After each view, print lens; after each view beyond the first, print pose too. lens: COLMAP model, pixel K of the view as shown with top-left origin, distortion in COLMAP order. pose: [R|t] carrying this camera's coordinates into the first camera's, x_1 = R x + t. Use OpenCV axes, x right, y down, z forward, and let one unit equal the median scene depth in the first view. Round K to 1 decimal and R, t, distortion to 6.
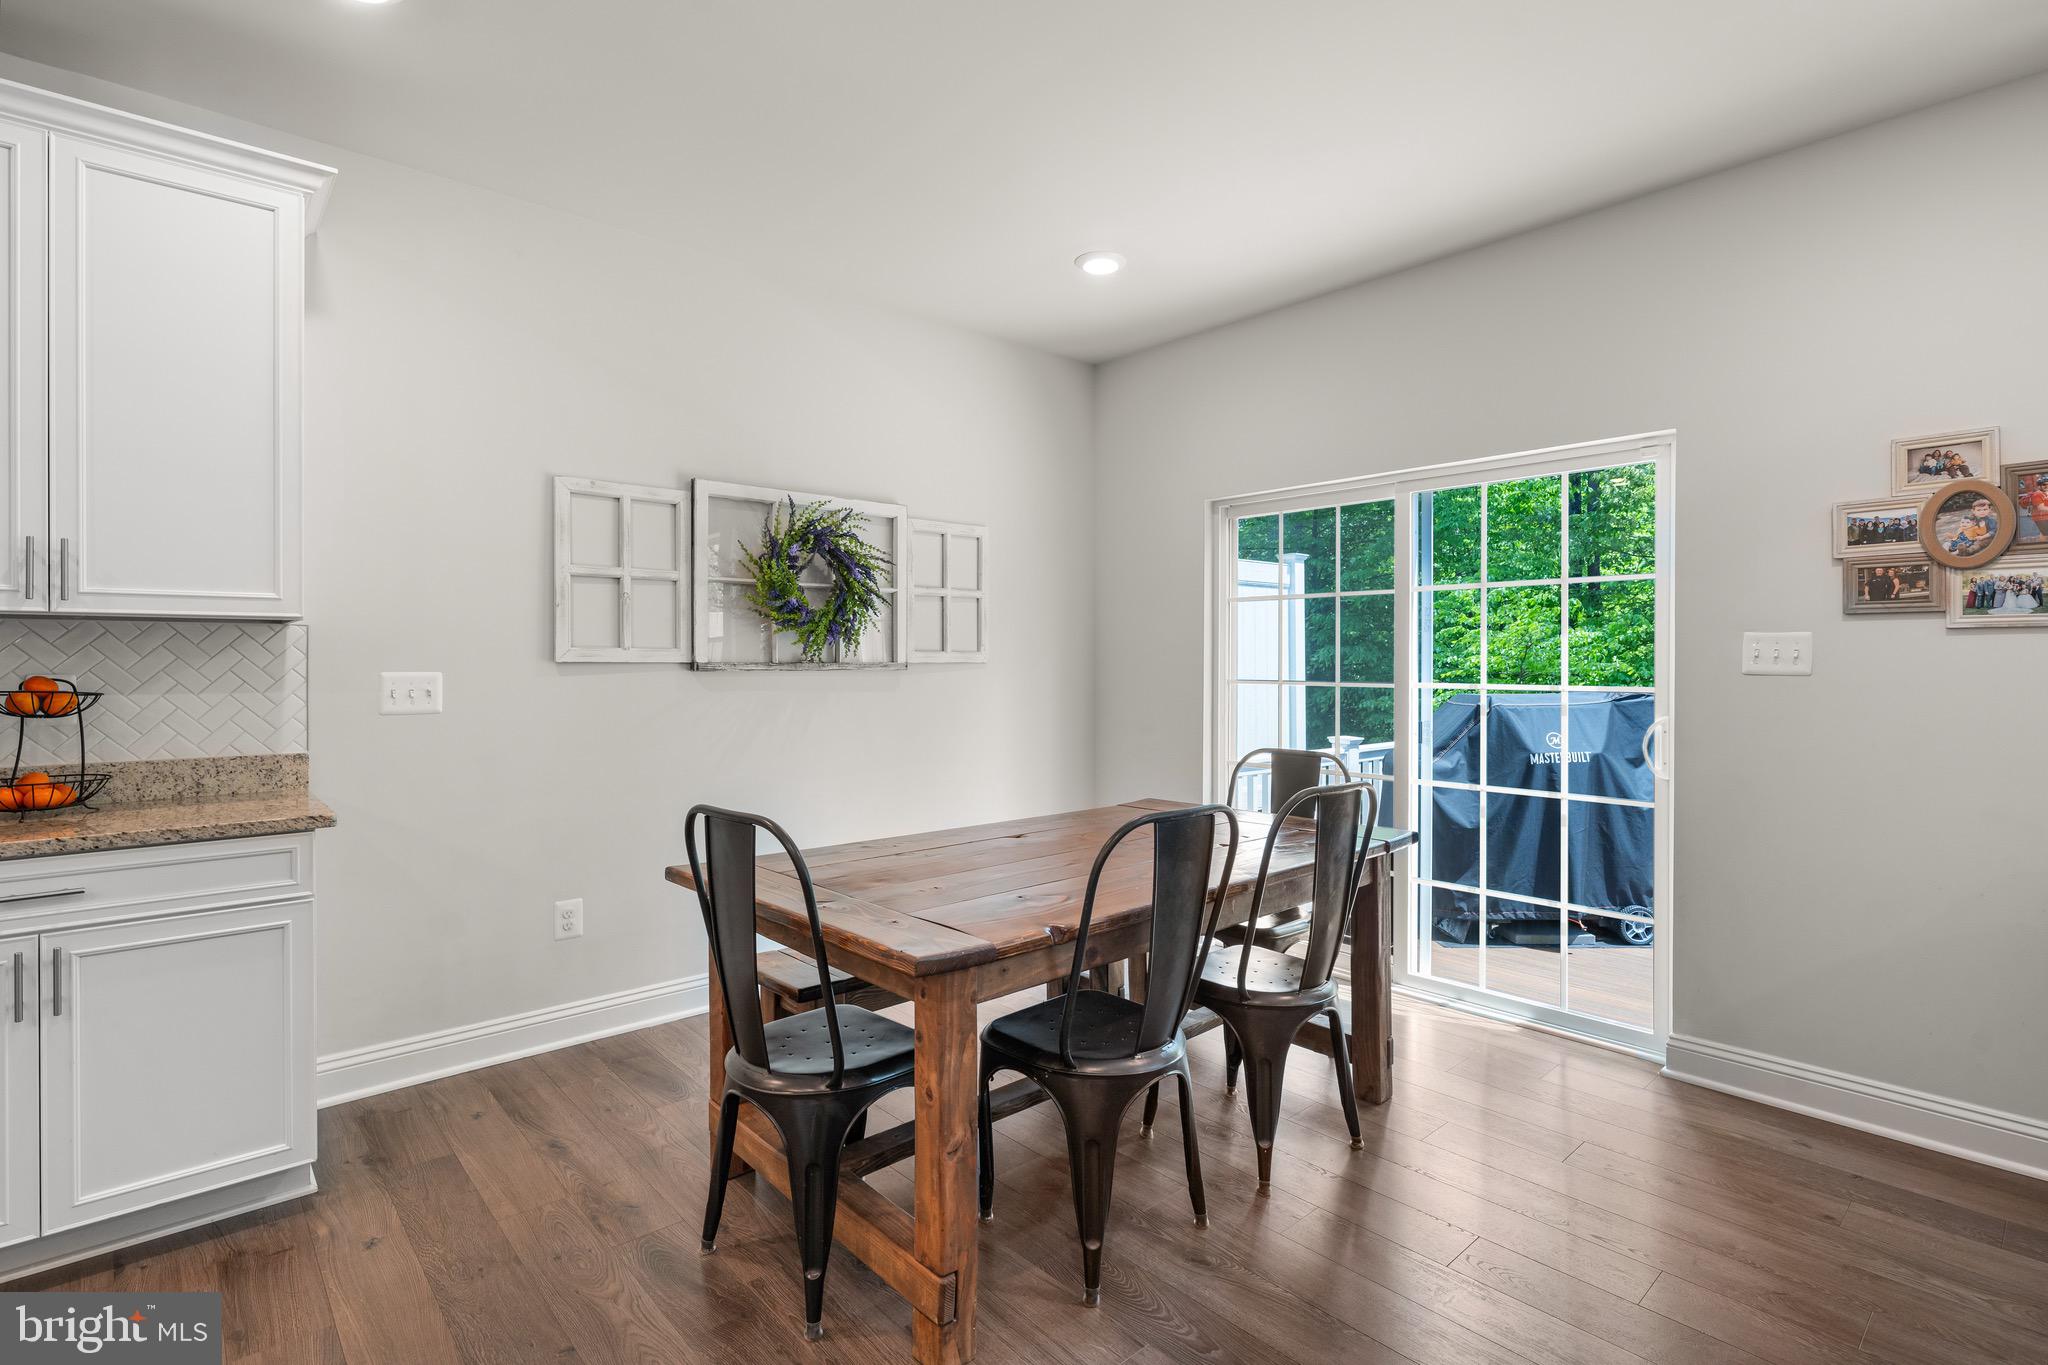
lens RADIAL K [[979.4, 0, 1026.7], [0, 979.4, 659.3], [0, 0, 1]] dist [-0.002743, -0.000194]
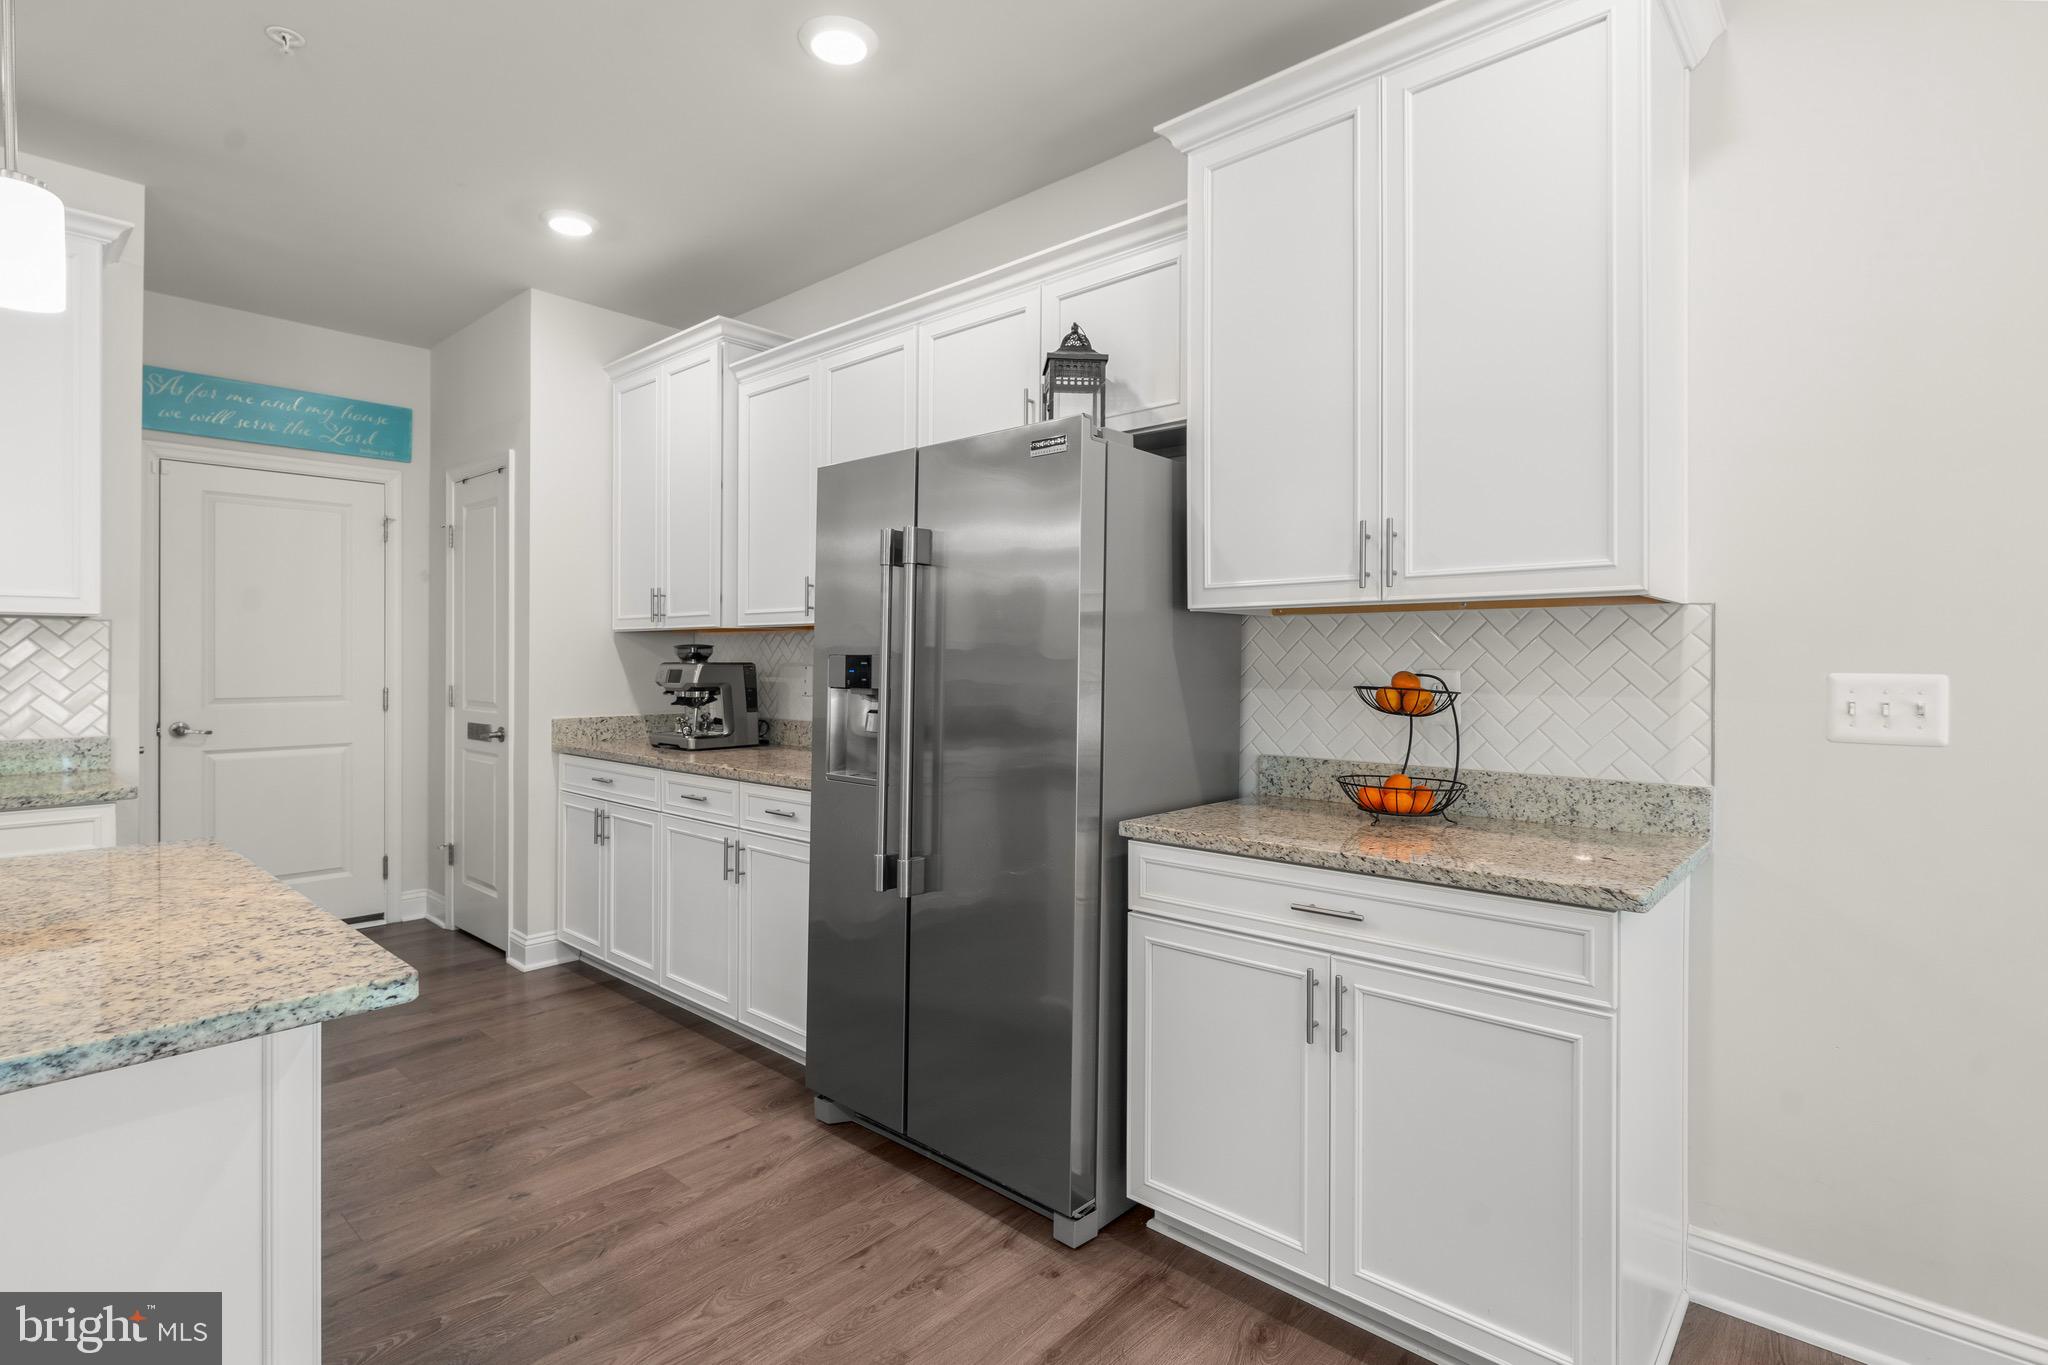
lens RADIAL K [[979.4, 0, 1026.7], [0, 979.4, 659.3], [0, 0, 1]] dist [-0.002743, -0.000194]
pose [[0.100506, 0.000438, -0.994936, -0.098105], [-0.000101, 1.000000, 0.000430, 0.004503], [0.994936, 0.000057, 0.100506, 0.465676]]
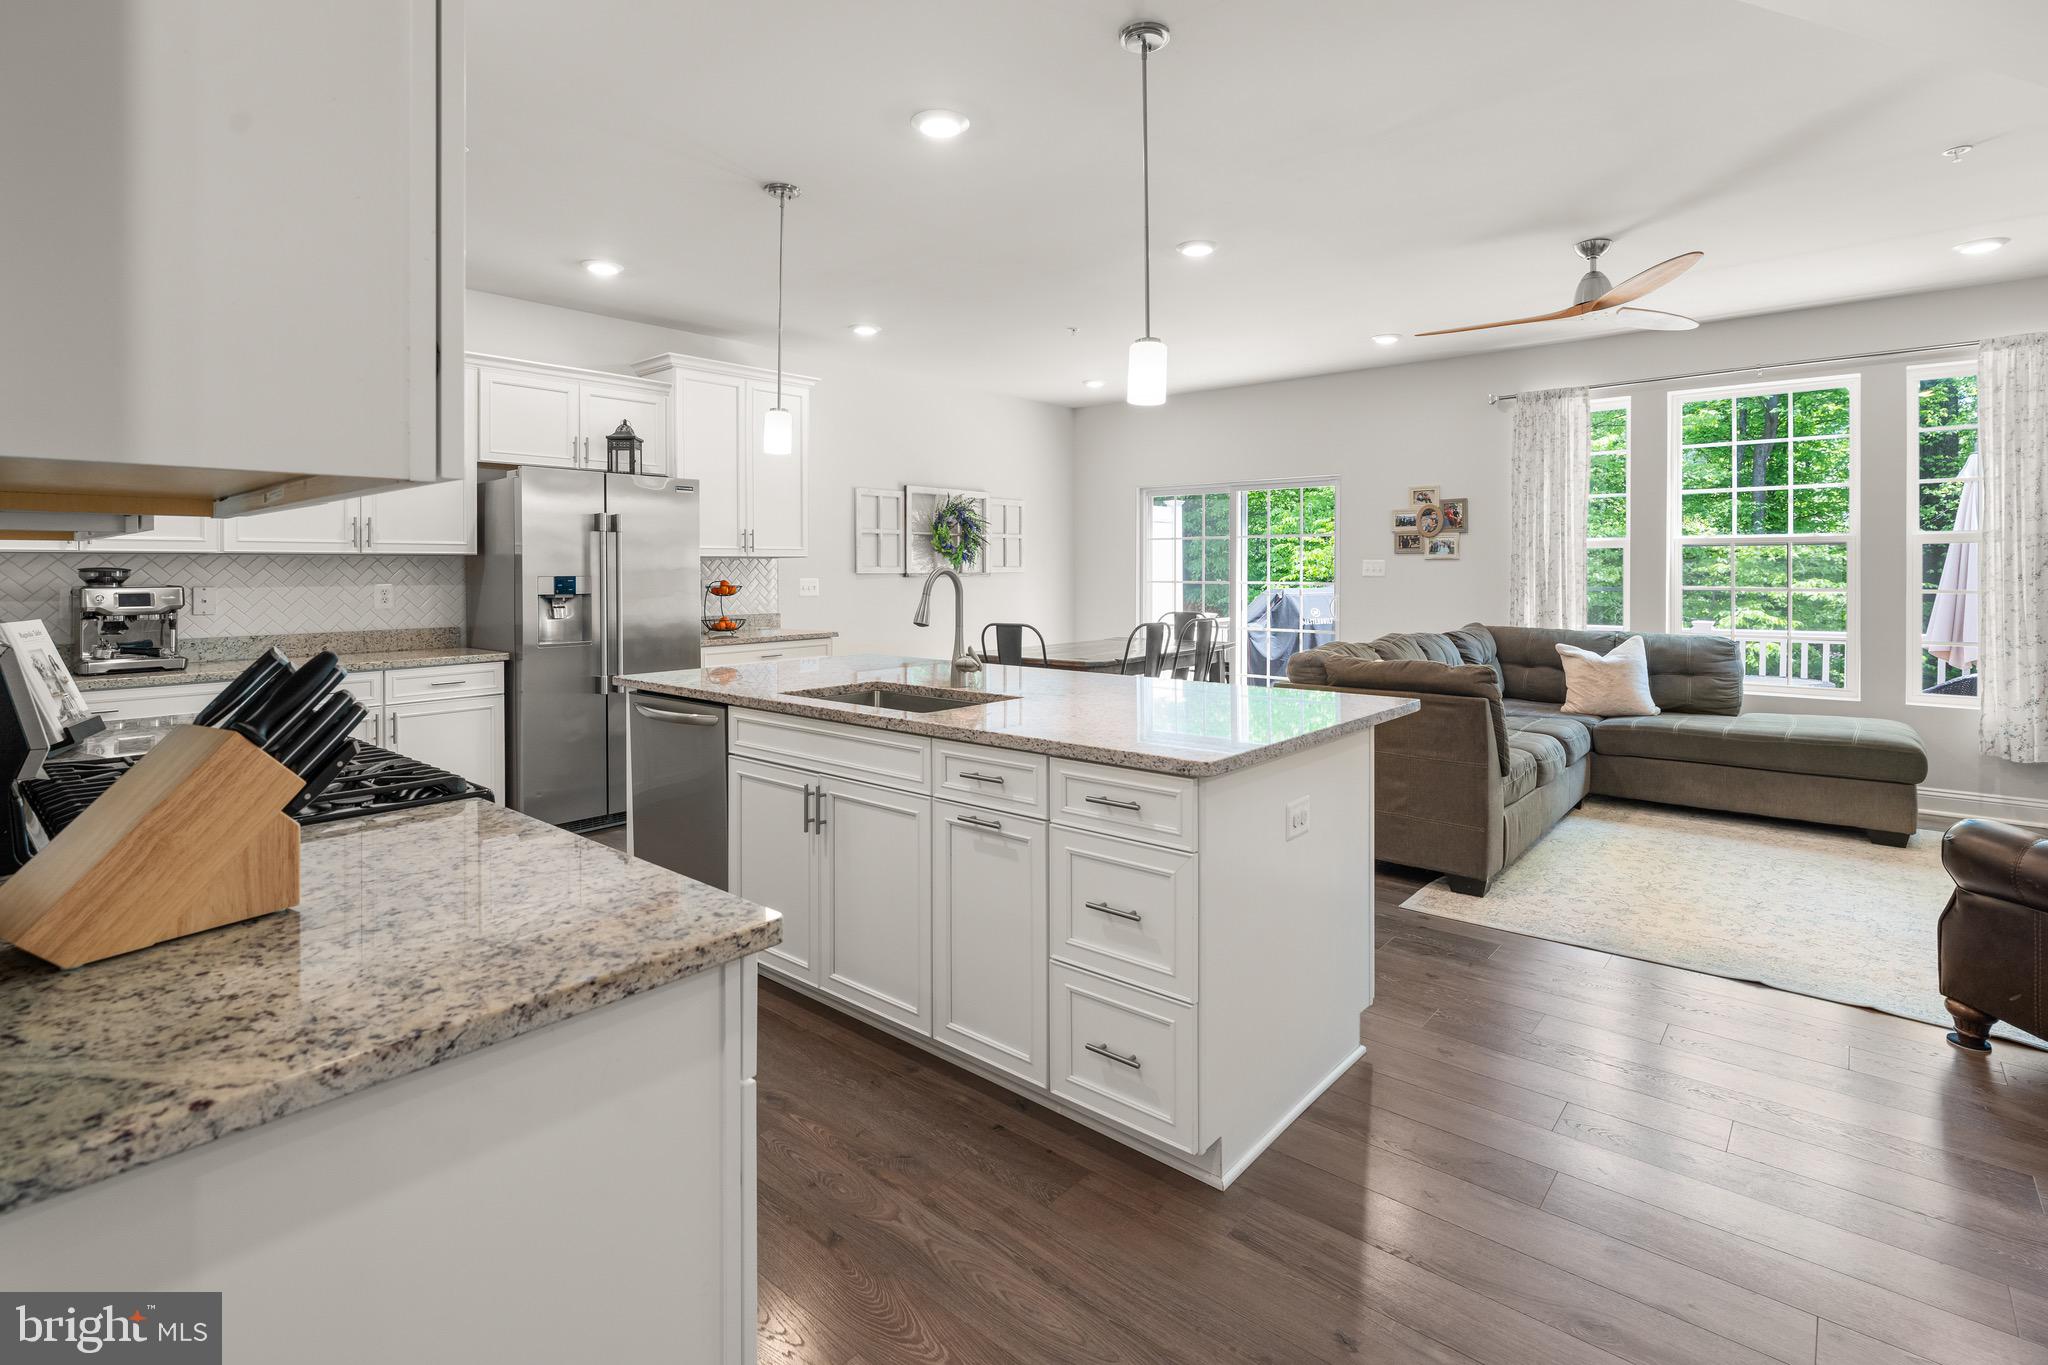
lens RADIAL K [[963.0, 0, 1021.3], [0, 963.0, 563.5], [0, 0, 1]] dist [-0.012940, 0.000187]
pose [[0.992202, -0.002332, 0.124619, -0.465485], [0.002568, 0.999995, -0.001732, -0.017494], [-0.124615, 0.002039, 0.992203, -1.418708]]
